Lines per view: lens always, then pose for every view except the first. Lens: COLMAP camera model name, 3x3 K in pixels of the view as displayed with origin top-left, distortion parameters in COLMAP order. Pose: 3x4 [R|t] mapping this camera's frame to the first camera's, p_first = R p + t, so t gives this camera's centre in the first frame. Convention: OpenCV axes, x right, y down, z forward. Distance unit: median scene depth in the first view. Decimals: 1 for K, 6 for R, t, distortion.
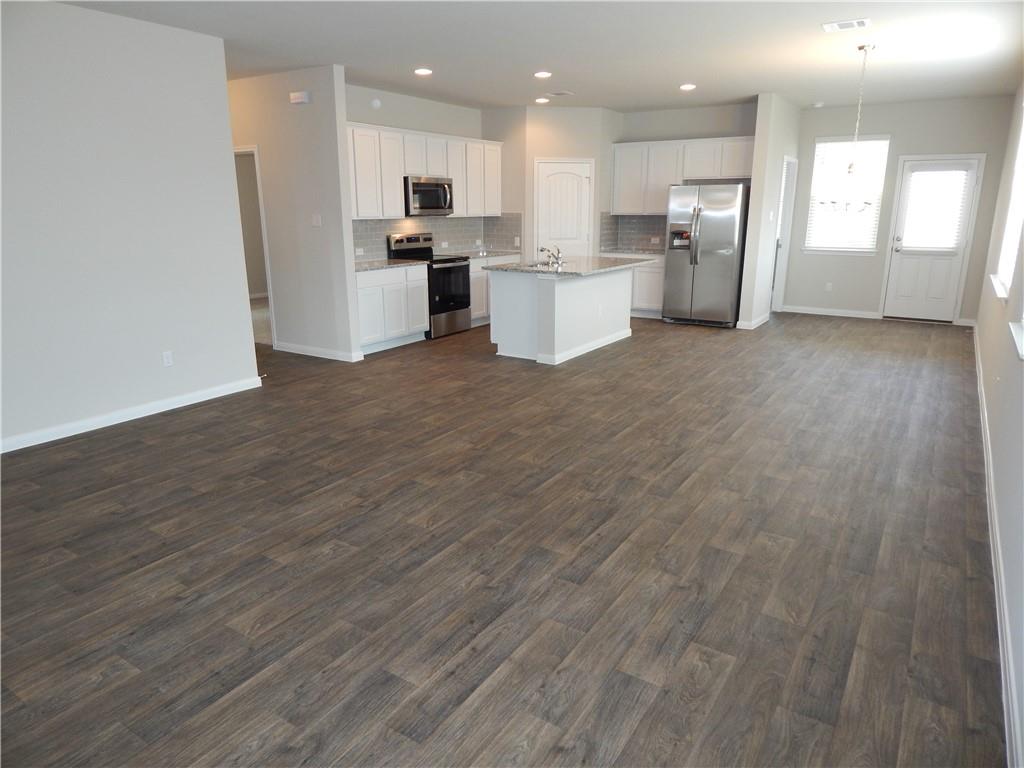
lens RADIAL K [[674.2, 0, 515.0], [0, 674.2, 380.8], [0, 0, 1]] dist [0.004411, -0.006149]
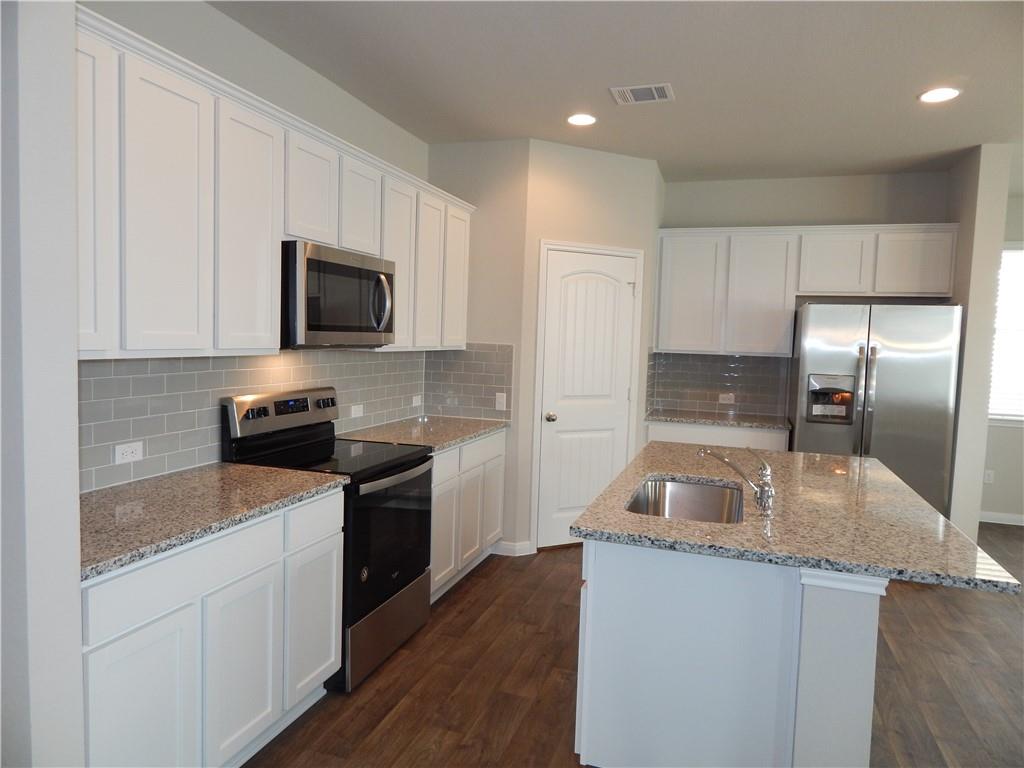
lens RADIAL K [[674.2, 0, 515.0], [0, 674.2, 380.8], [0, 0, 1]] dist [0.004411, -0.006149]
pose [[0.967822, 0.015941, 0.251129, -0.121492], [0.029740, 0.983751, -0.177058, -0.147590], [-0.249871, 0.178829, 0.951622, 0.581037]]
